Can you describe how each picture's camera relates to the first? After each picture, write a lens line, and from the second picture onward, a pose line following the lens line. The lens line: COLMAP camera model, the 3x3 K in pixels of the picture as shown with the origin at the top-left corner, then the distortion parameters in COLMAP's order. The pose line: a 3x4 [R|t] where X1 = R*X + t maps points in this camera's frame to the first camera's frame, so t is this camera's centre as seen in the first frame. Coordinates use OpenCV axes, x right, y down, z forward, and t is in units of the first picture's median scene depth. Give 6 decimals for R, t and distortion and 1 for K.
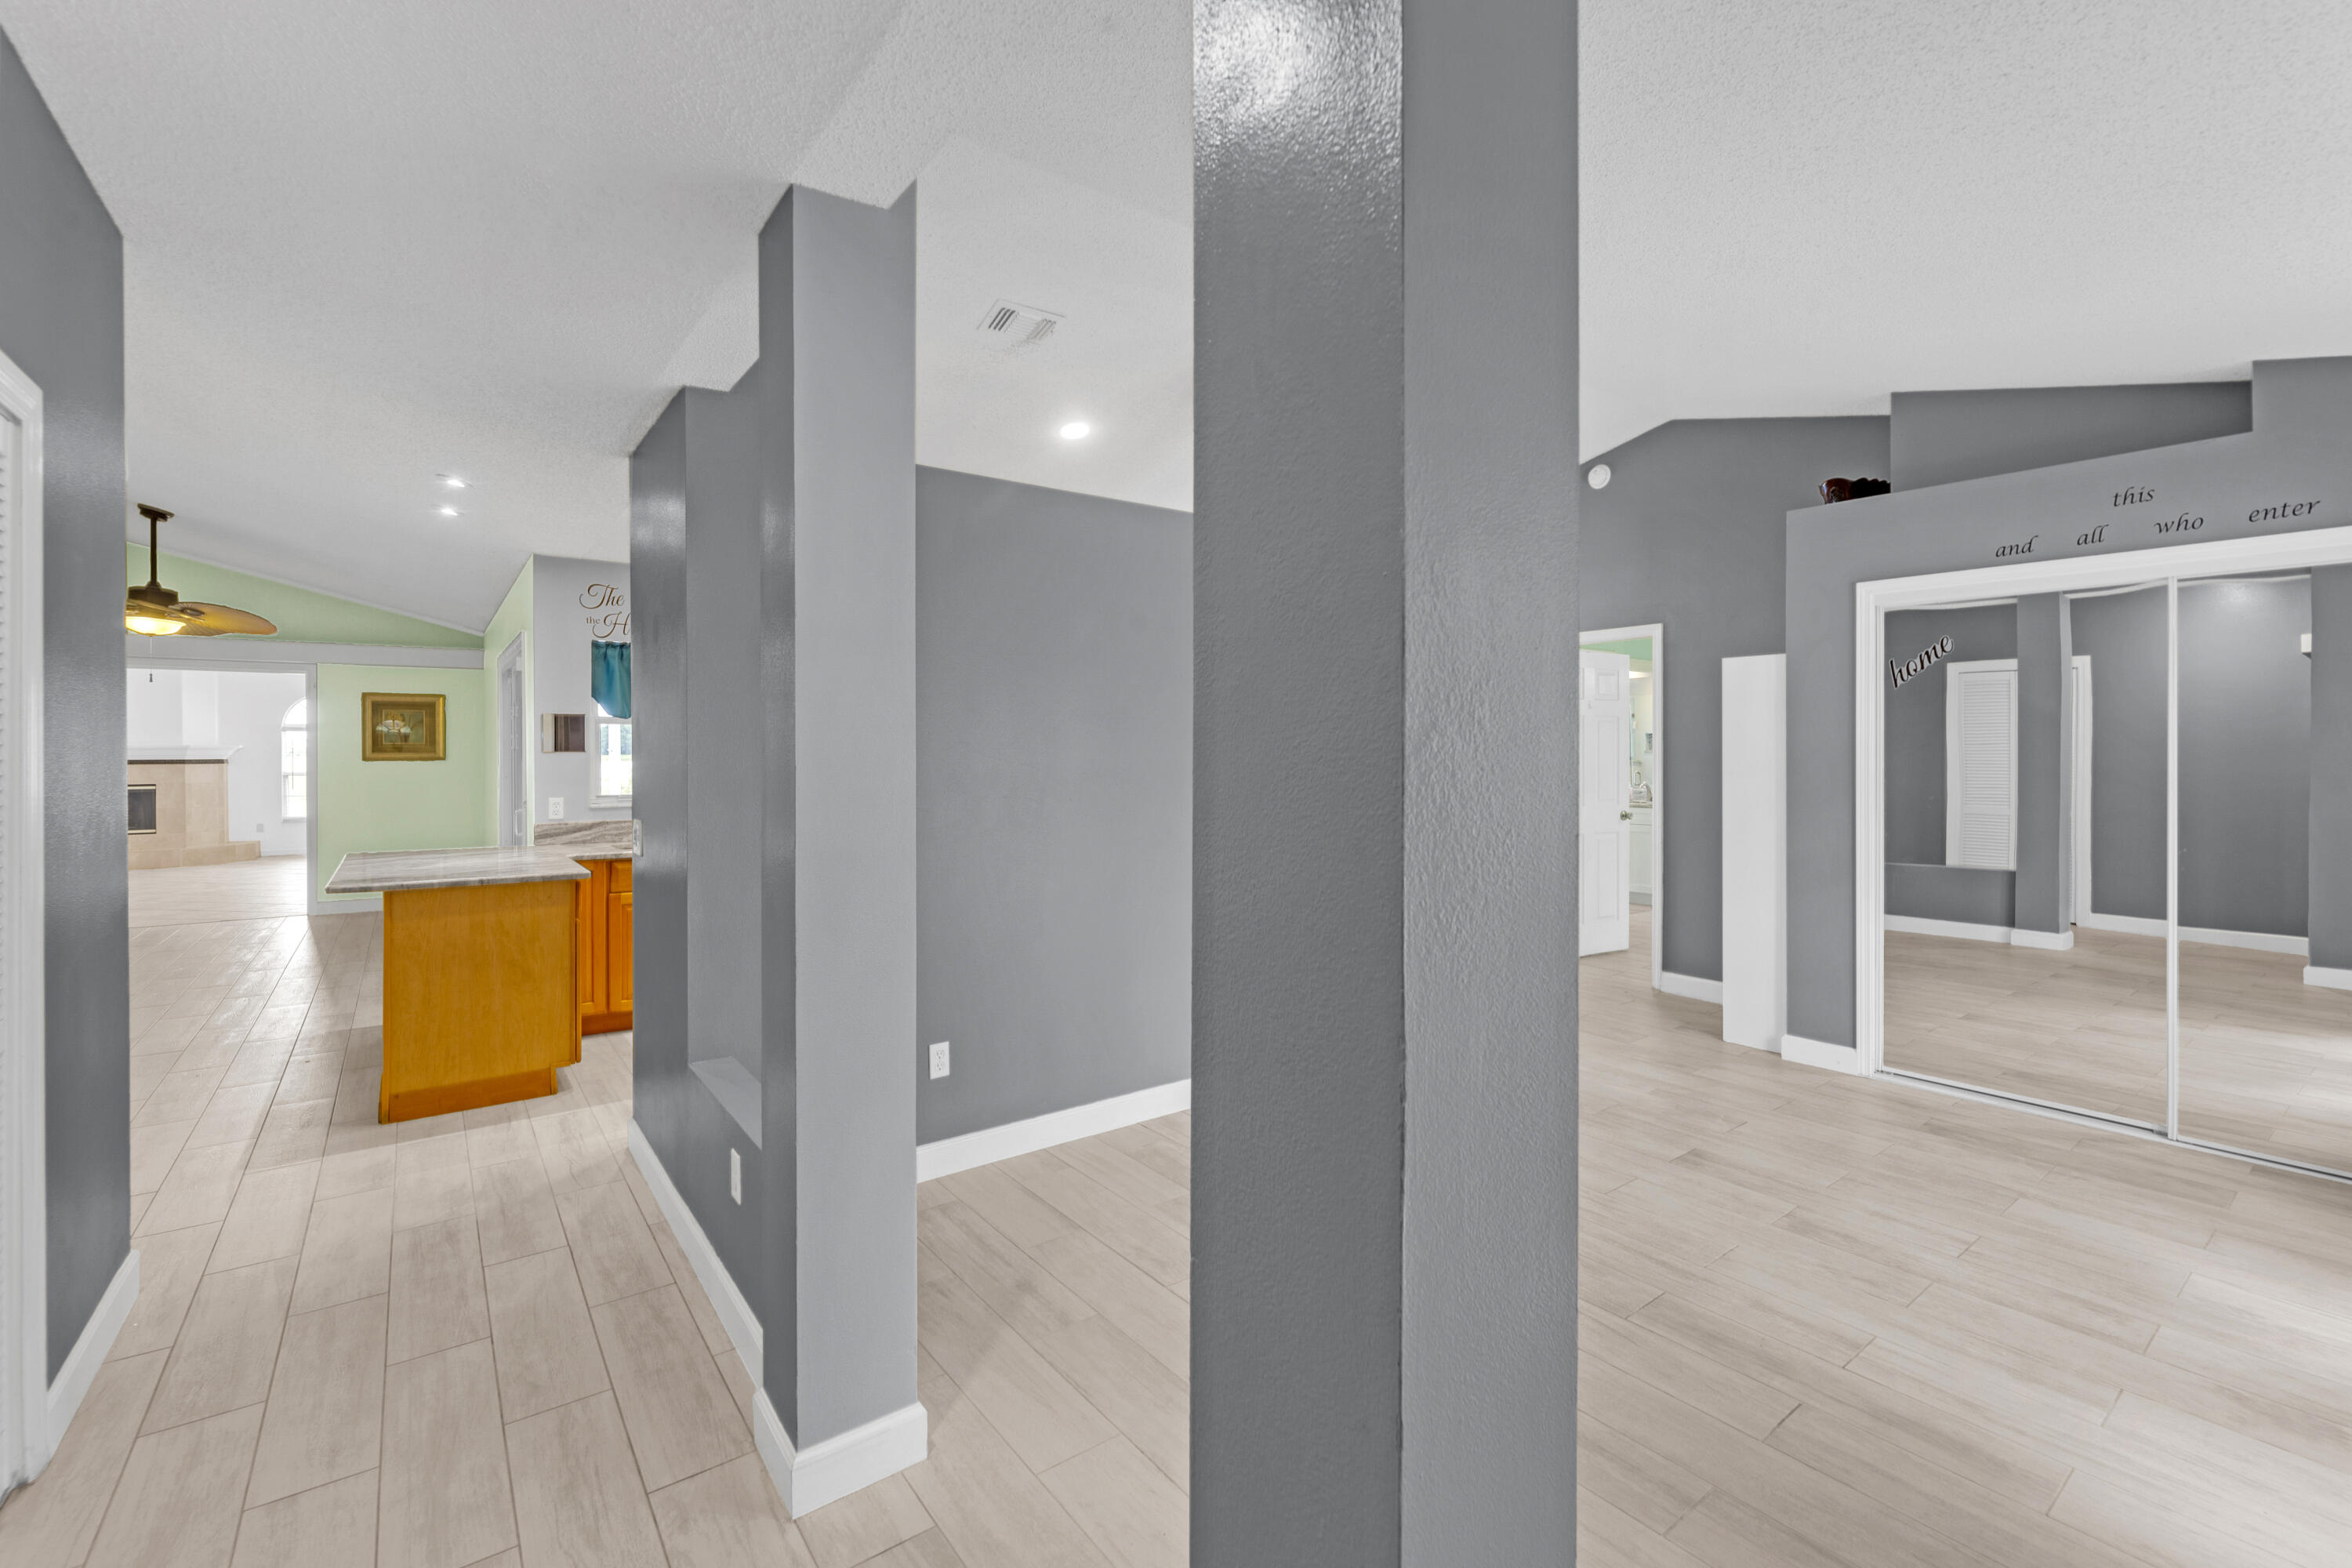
lens RADIAL K [[1003.5, 0, 1174.0], [0, 1003.5, 759.2], [0, 0, 1]] dist [-0.004407, 0.000007]
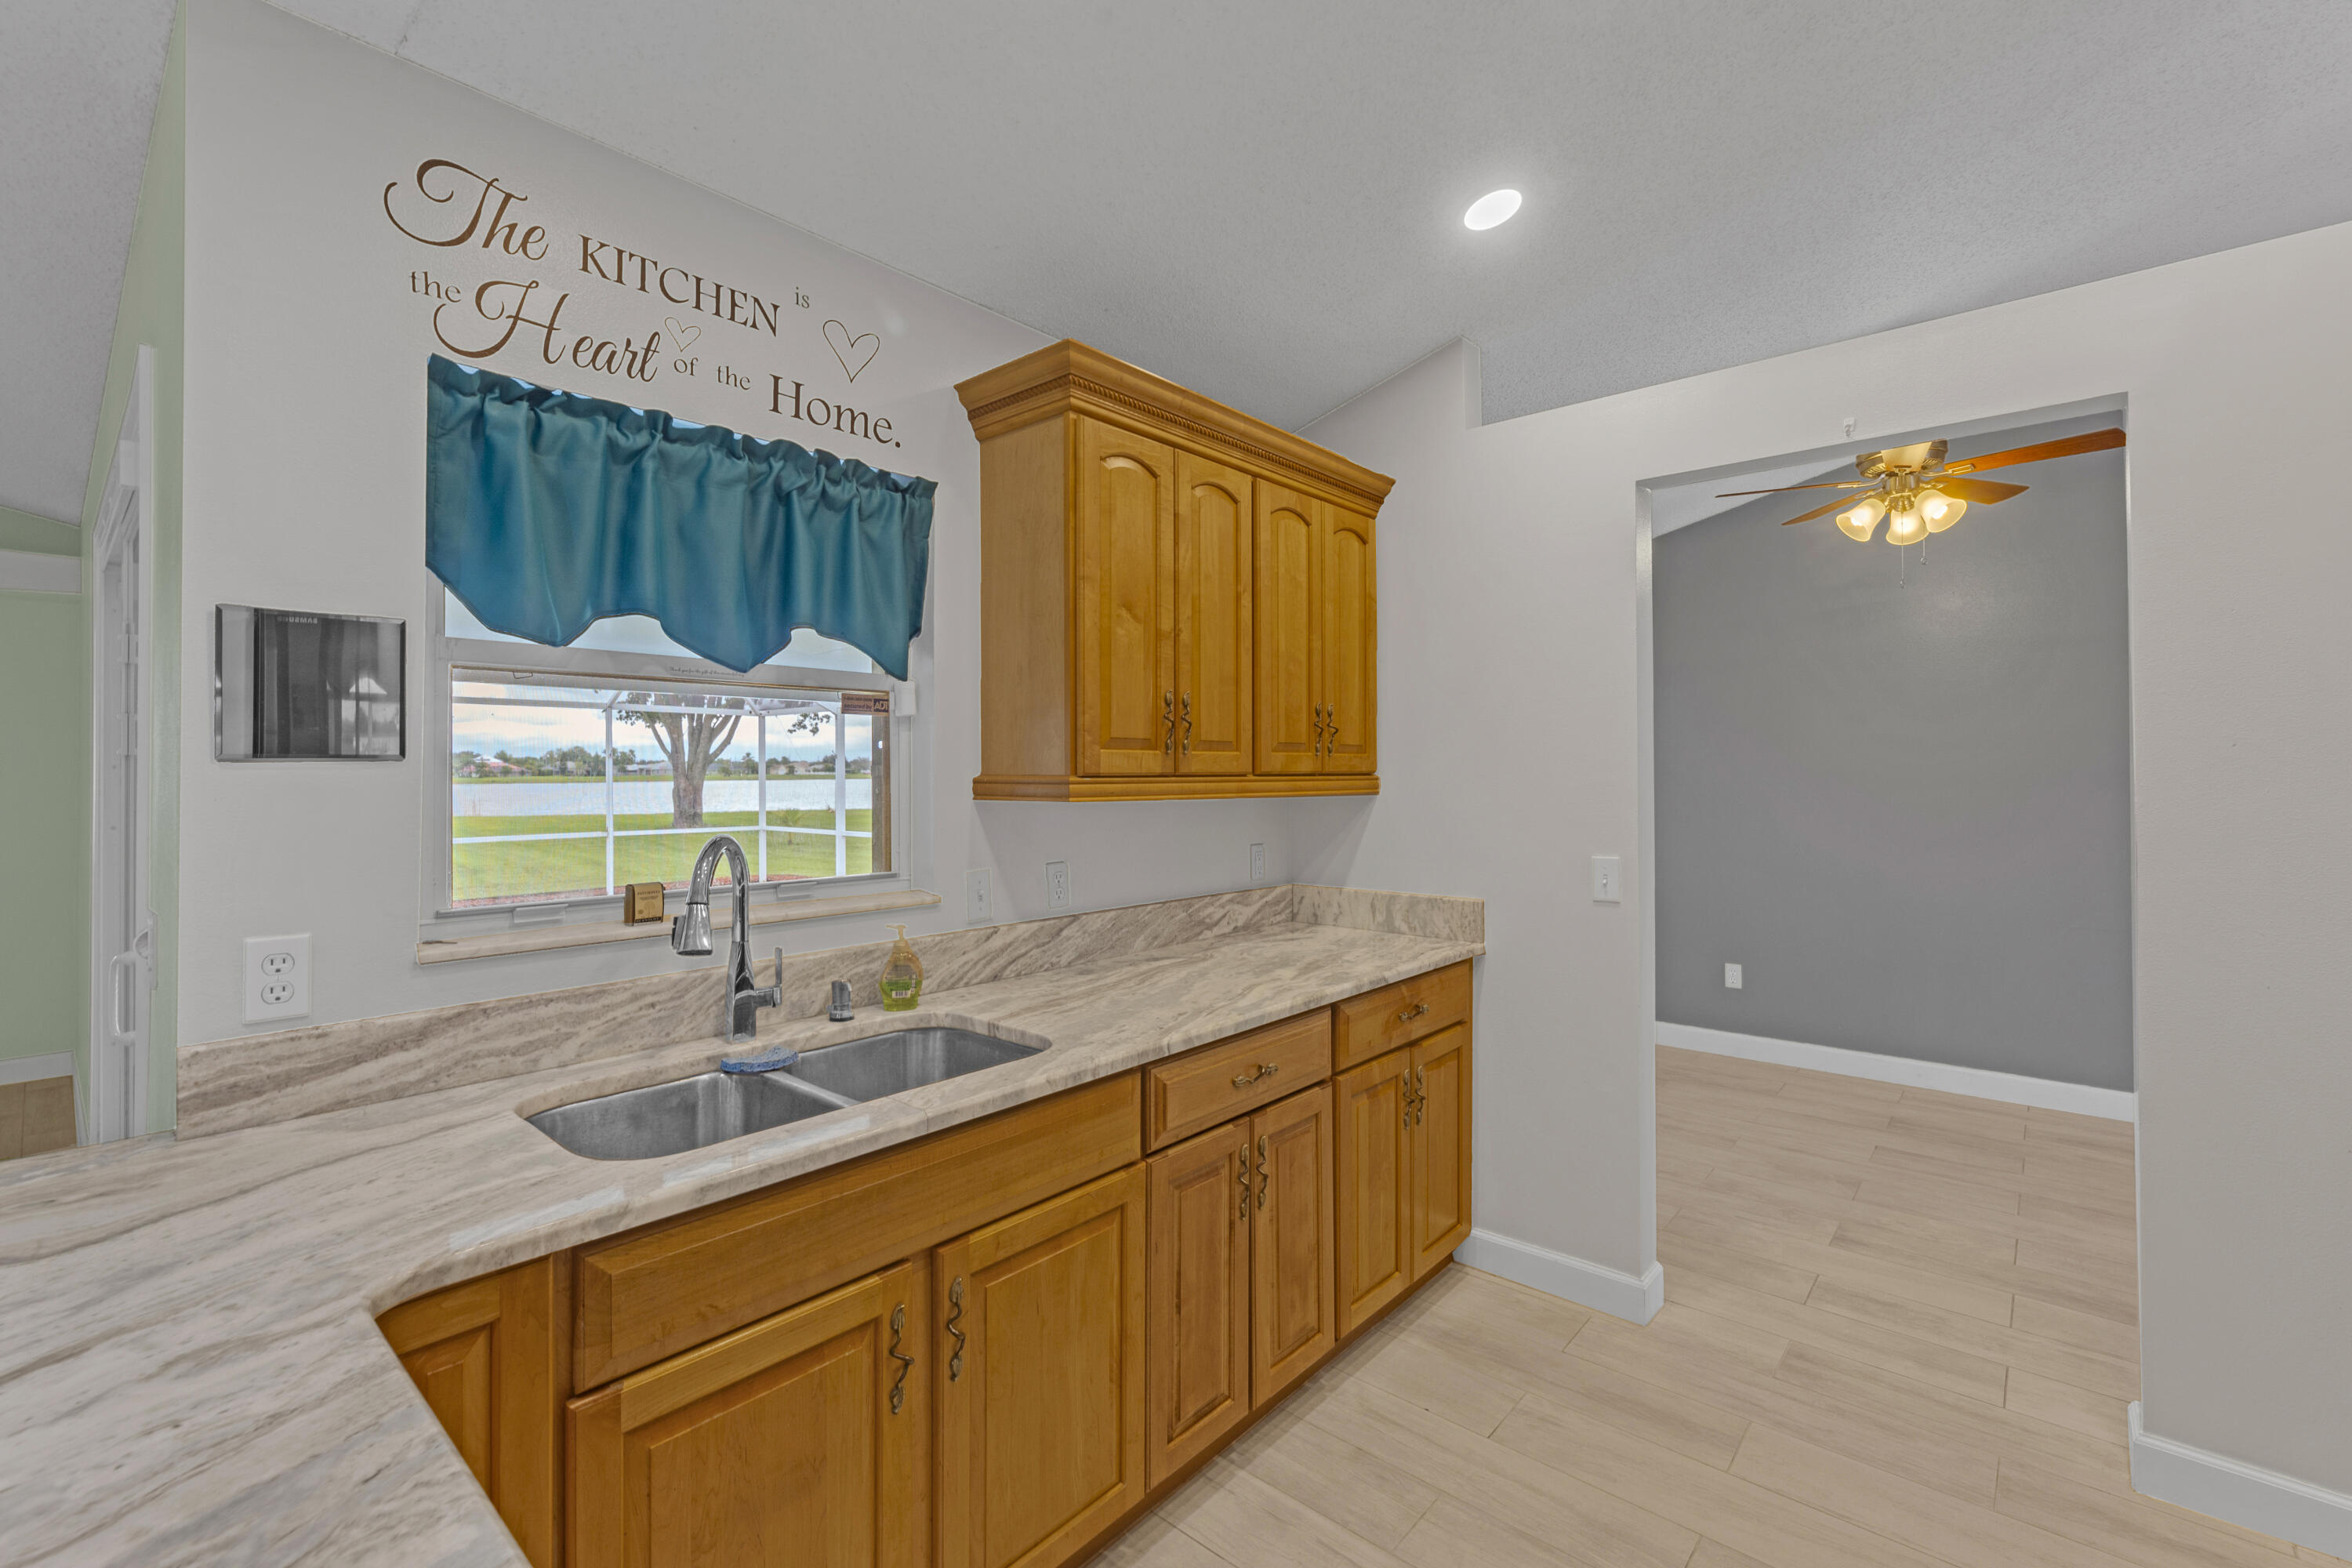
lens RADIAL K [[1003.5, 0, 1174.0], [0, 1003.5, 759.2], [0, 0, 1]] dist [-0.004407, 0.000007]
pose [[0.980039, -0.000804, 0.198806, -0.563330], [0.004587, 0.999817, -0.018573, -0.001084], [-0.198755, 0.019115, 0.979863, 0.894401]]
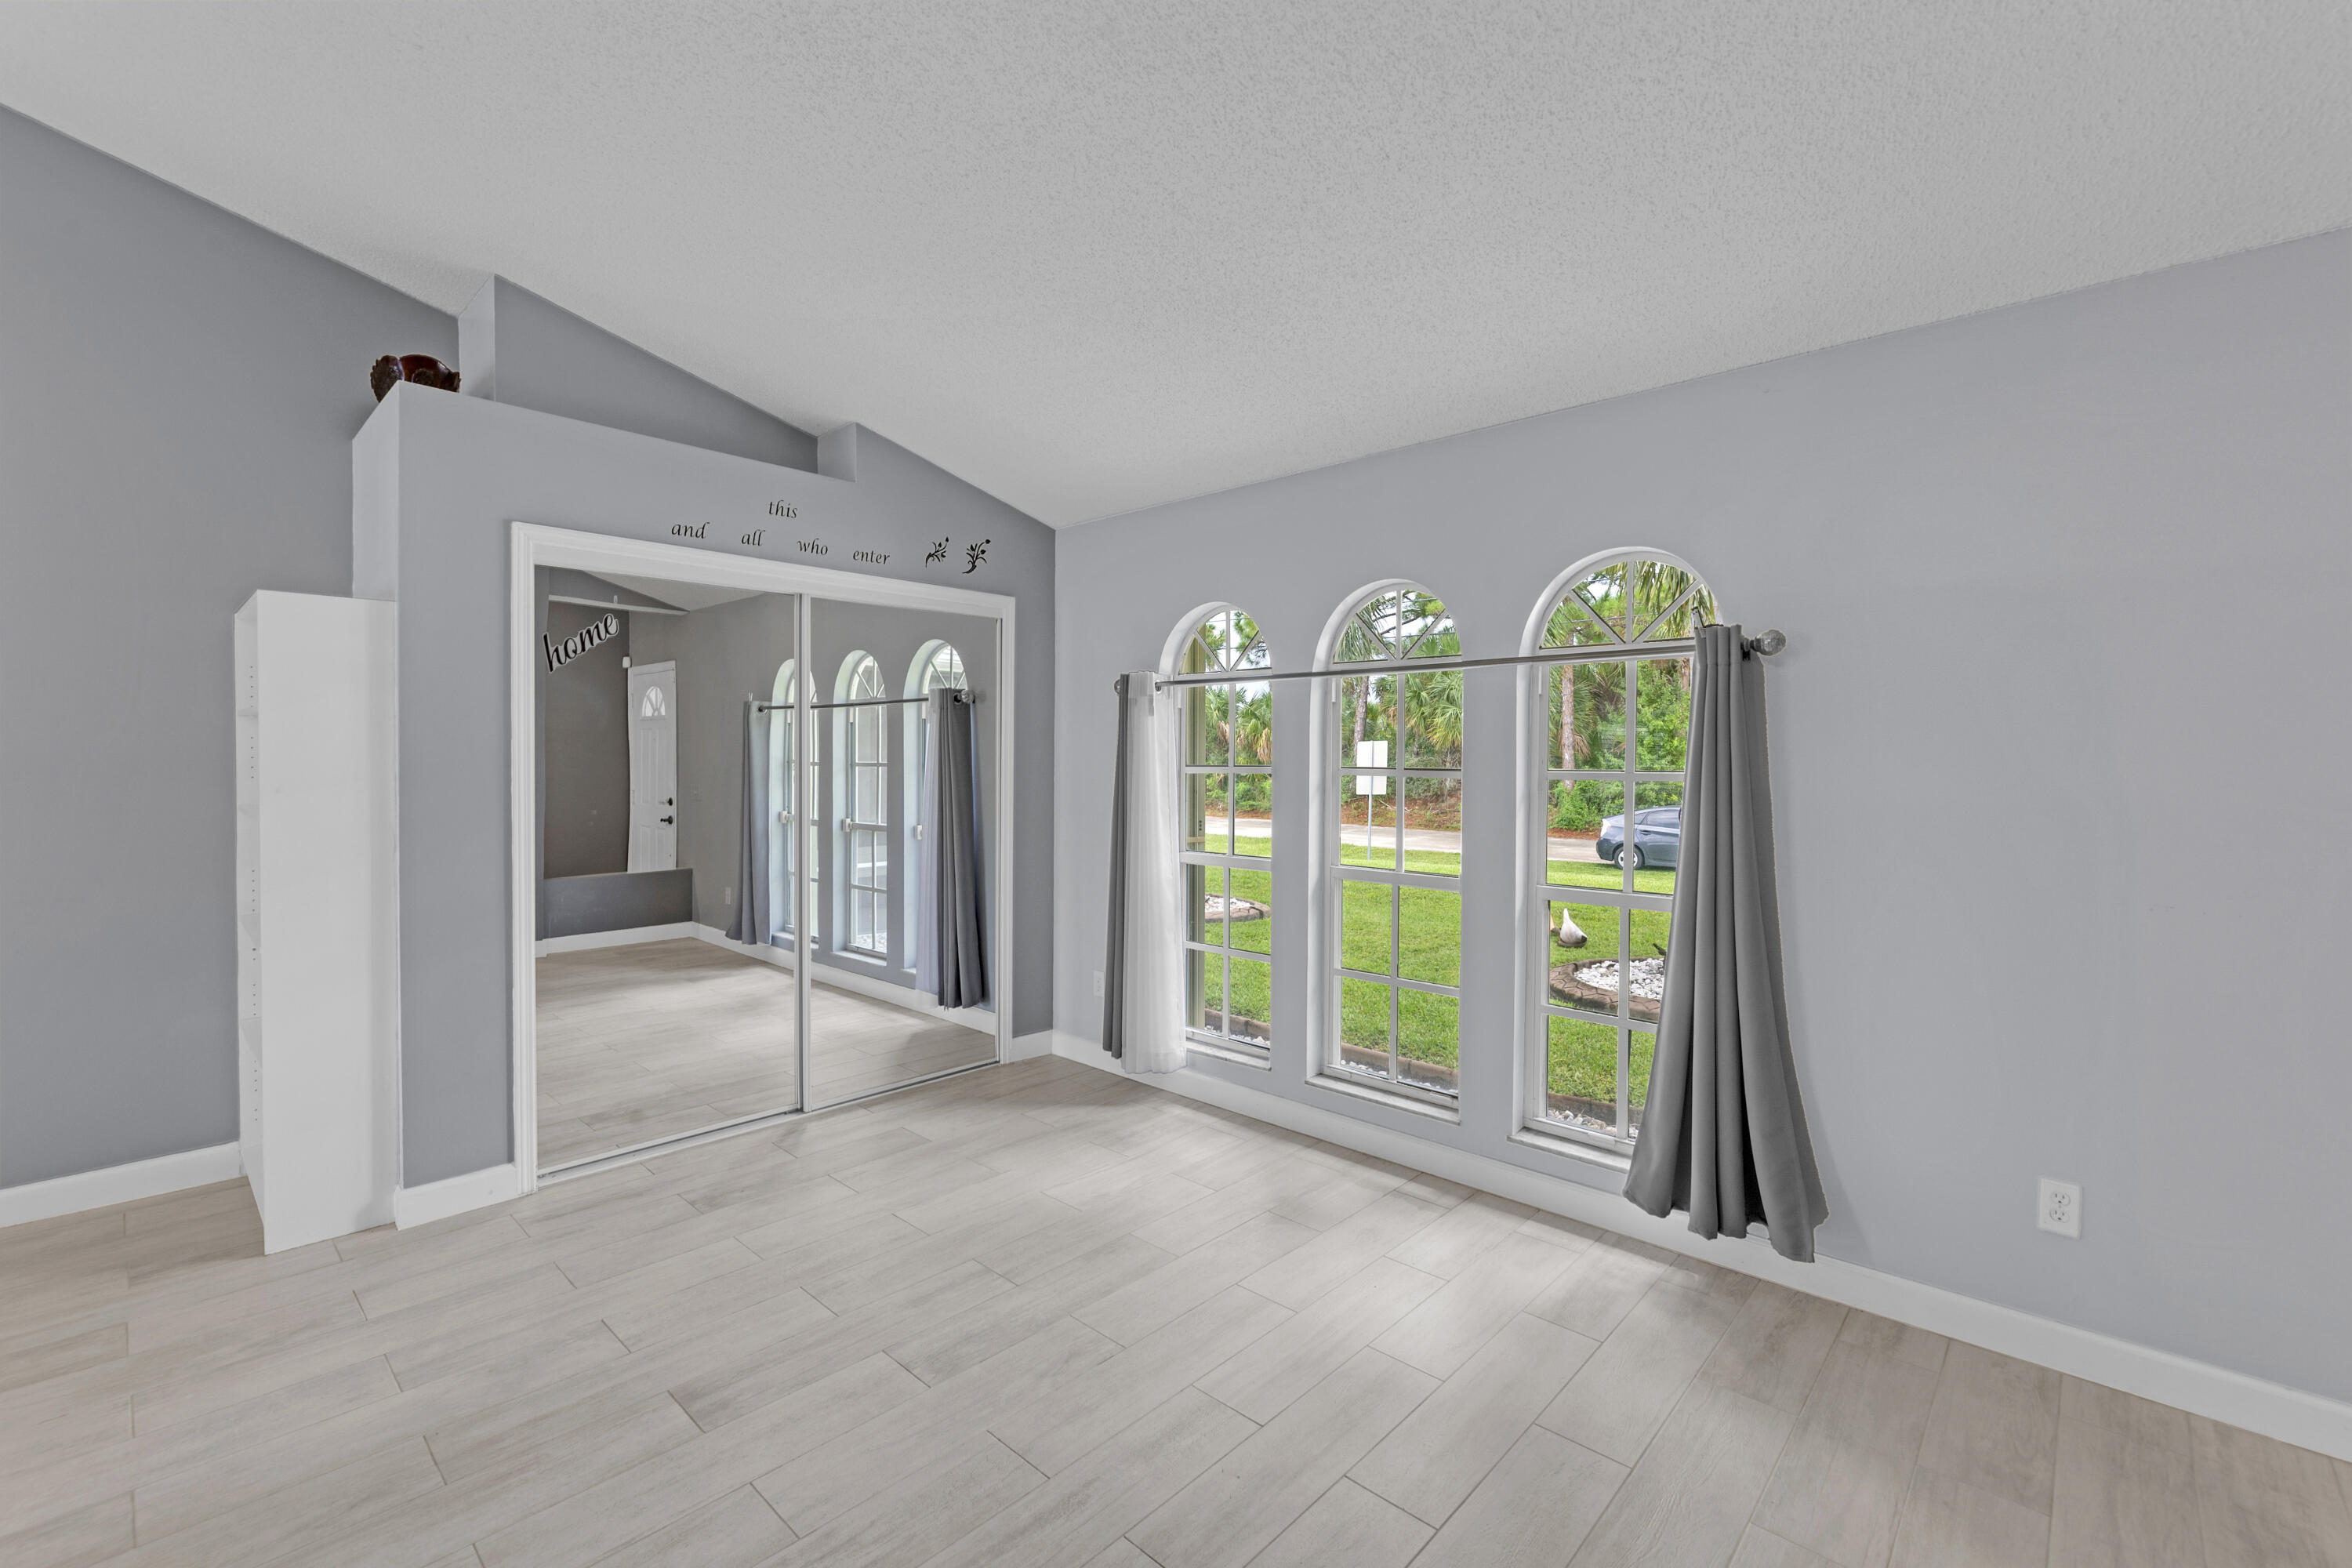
lens RADIAL K [[1003.5, 0, 1174.0], [0, 1003.5, 759.2], [0, 0, 1]] dist [-0.004407, 0.000007]
pose [[-0.167840, -0.001868, 0.985812, -0.119871], [0.003825, 0.999989, 0.002546, -0.003559], [-0.985807, 0.004198, -0.167832, 0.664790]]
